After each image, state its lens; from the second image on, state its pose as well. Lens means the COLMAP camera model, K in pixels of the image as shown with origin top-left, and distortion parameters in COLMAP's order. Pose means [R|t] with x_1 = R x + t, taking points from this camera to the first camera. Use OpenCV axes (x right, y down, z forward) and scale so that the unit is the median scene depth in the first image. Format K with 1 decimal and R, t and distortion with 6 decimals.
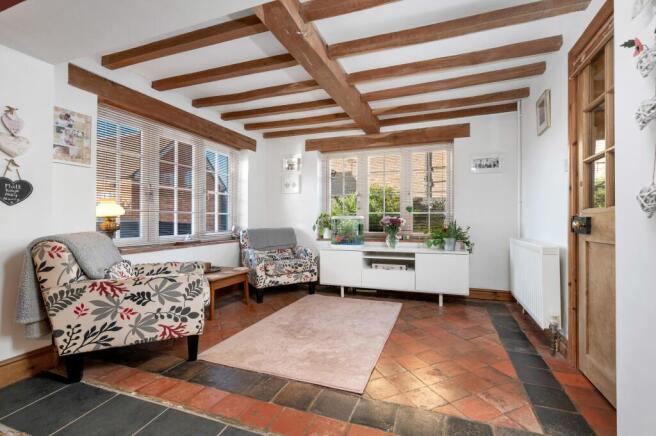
lens RADIAL K [[260.0, 0, 325.3], [0, 260.0, 216.5], [0, 0, 1]] dist [-0.001403, 0.000008]
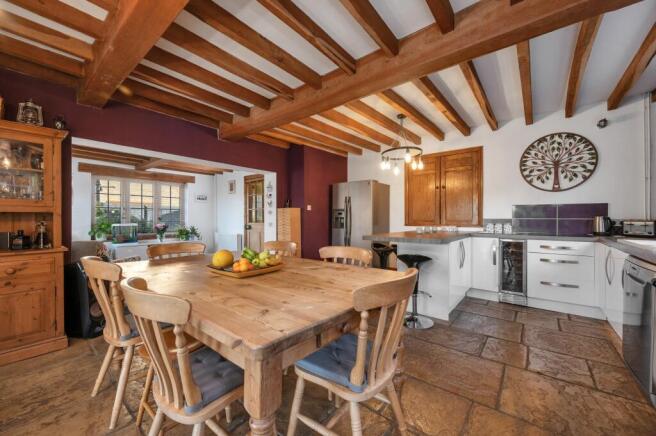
lens RADIAL K [[260.0, 0, 327.8], [0, 260.0, 219.3], [0, 0, 1]] dist [-0.001403, 0.000008]
pose [[0.291023, -0.003475, 0.956710, -1.101342], [-0.010807, 0.999918, 0.006919, -0.057627], [-0.956655, -0.012353, 0.290962, -0.588329]]
